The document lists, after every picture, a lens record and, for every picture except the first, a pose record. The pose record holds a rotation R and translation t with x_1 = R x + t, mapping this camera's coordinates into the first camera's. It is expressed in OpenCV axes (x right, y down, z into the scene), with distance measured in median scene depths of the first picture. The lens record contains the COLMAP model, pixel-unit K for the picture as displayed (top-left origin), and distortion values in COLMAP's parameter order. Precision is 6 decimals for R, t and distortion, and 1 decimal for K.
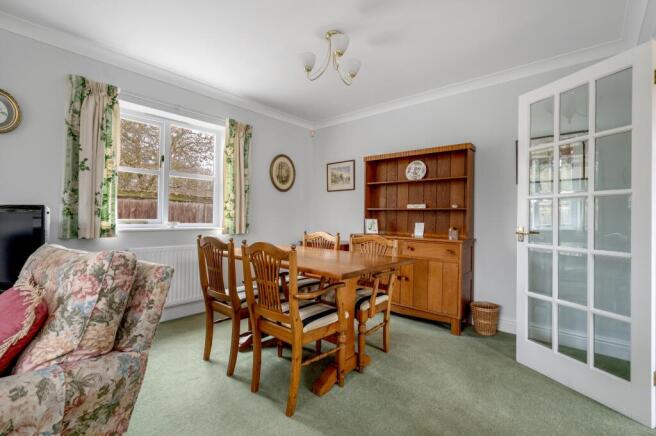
lens RADIAL K [[298.4, 0, 327.7], [0, 298.4, 214.3], [0, 0, 1]] dist [0.000138, -0.000276]
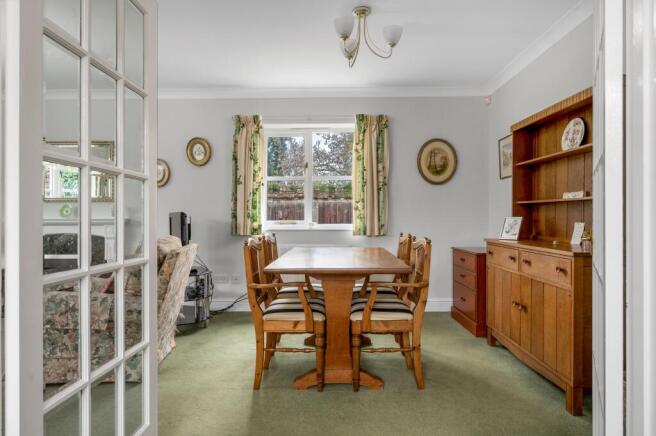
lens RADIAL K [[392.9, 0, 327.5], [0, 392.9, 220.7], [0, 0, 1]] dist [0.004981, -0.000065]
pose [[0.646250, -0.008439, -0.763079, 0.620317], [0.021018, 0.999756, 0.006744, 0.009569], [0.762837, -0.020397, 0.646270, 0.119283]]
